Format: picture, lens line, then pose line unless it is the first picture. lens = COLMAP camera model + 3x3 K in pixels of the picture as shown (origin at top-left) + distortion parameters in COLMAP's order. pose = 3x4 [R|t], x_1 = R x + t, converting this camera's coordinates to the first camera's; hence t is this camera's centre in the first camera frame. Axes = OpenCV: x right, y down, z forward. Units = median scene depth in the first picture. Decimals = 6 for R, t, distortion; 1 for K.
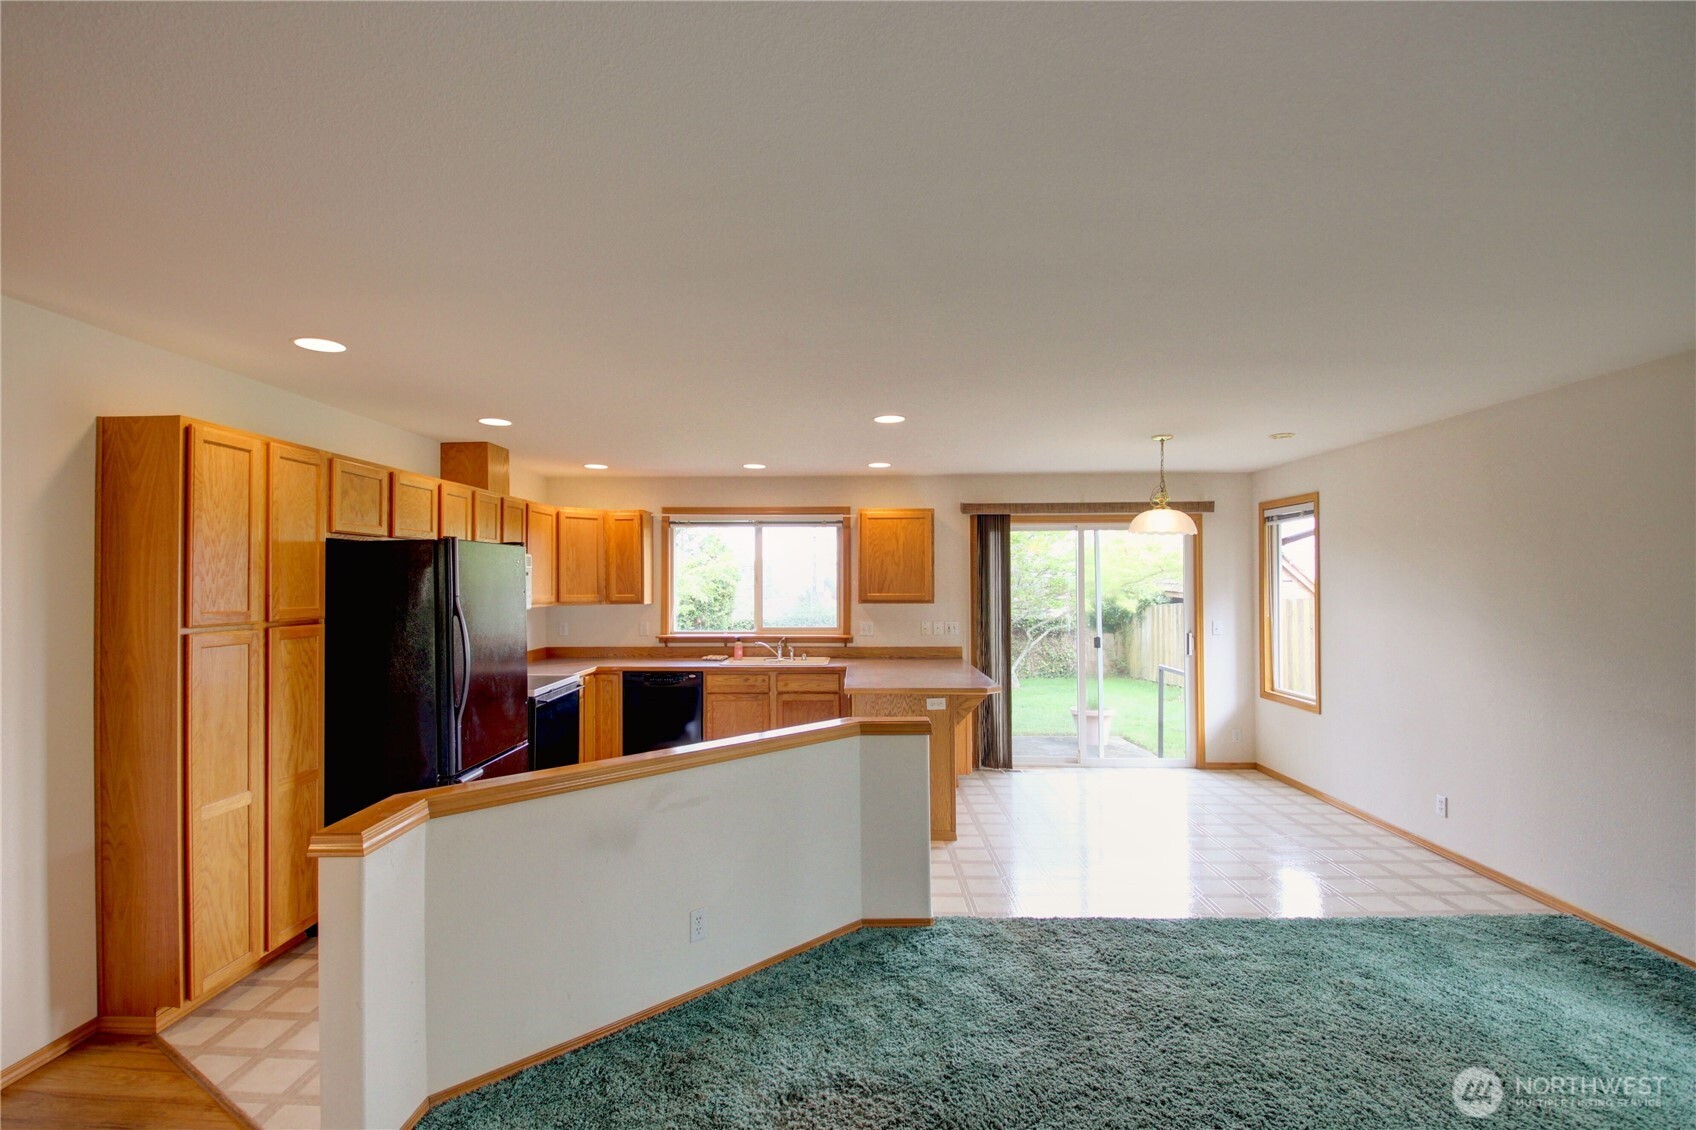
lens RADIAL K [[784.8, 0, 842.1], [0, 784.8, 575.5], [0, 0, 1]] dist [0.015743, -0.026633]
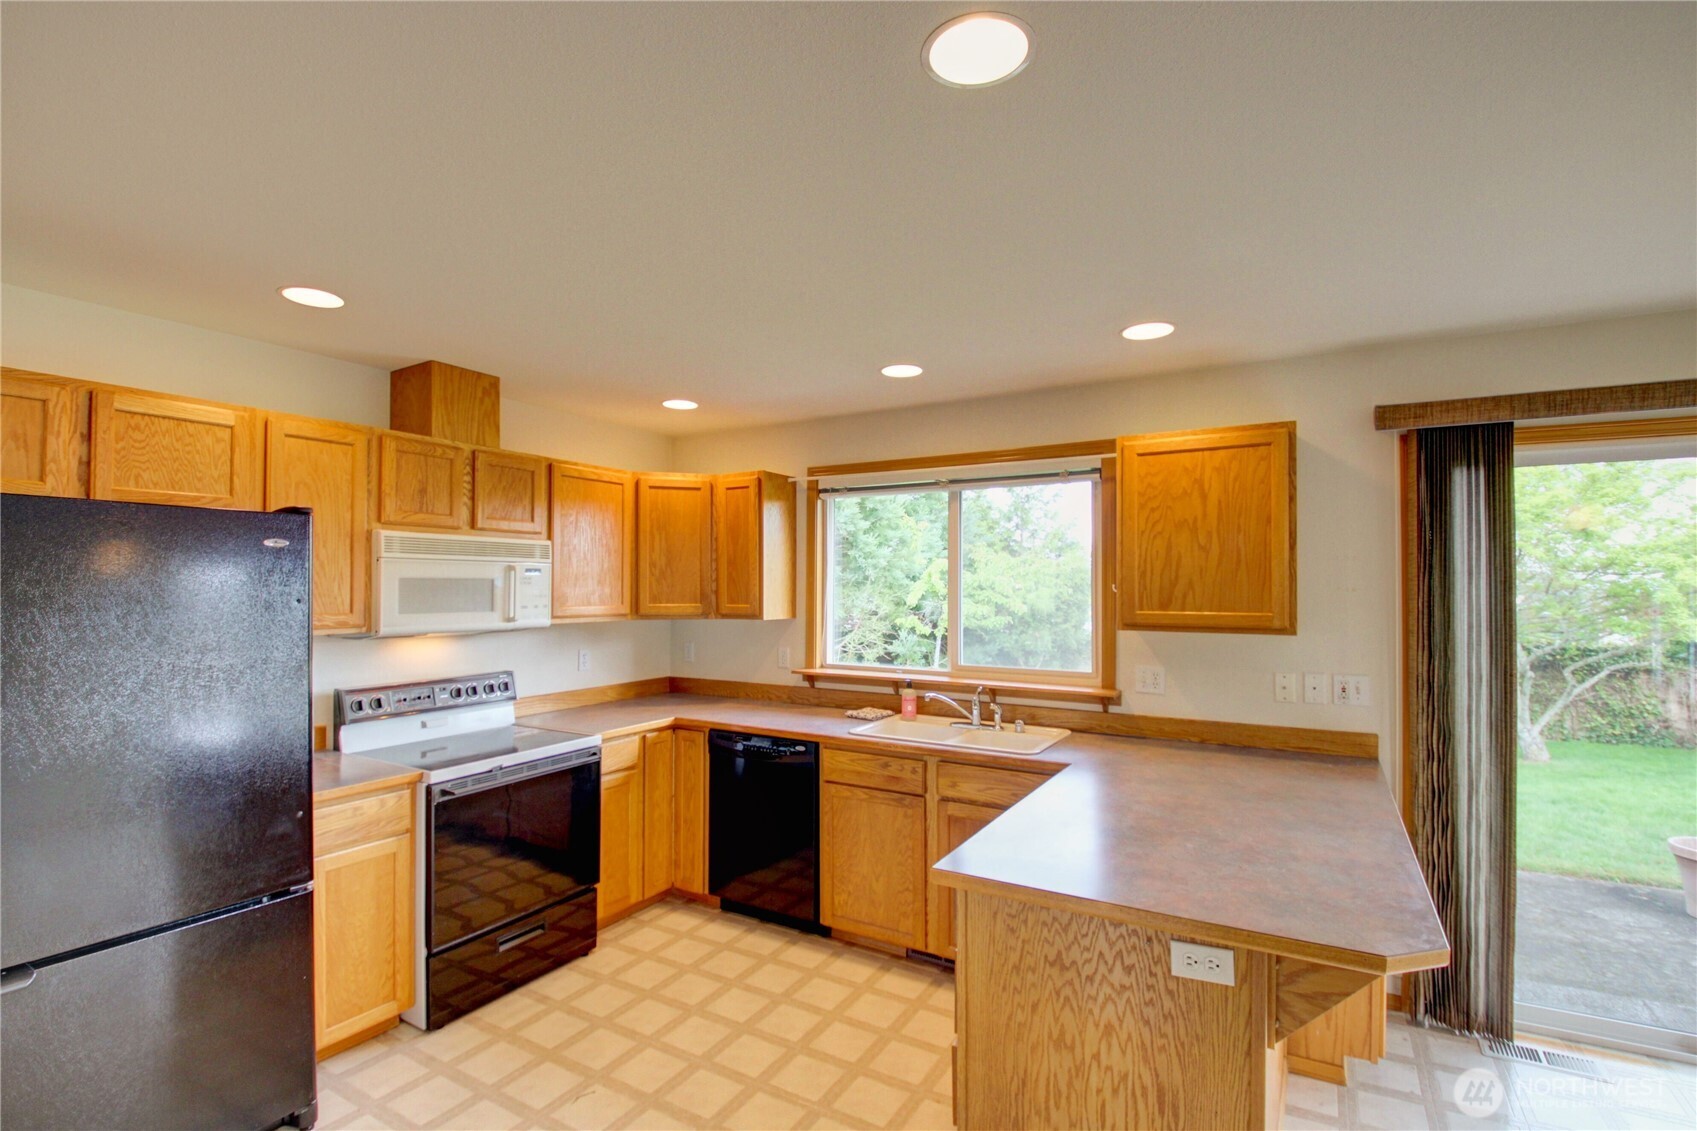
lens RADIAL K [[785.3, 0, 842.6], [0, 785.3, 576.0], [0, 0, 1]] dist [0.015743, -0.026633]
pose [[0.870559, -0.002581, -0.492058, 0.111744], [0.000366, 0.999989, -0.004598, 0.004198], [0.492065, 0.003822, 0.870550, 0.481499]]
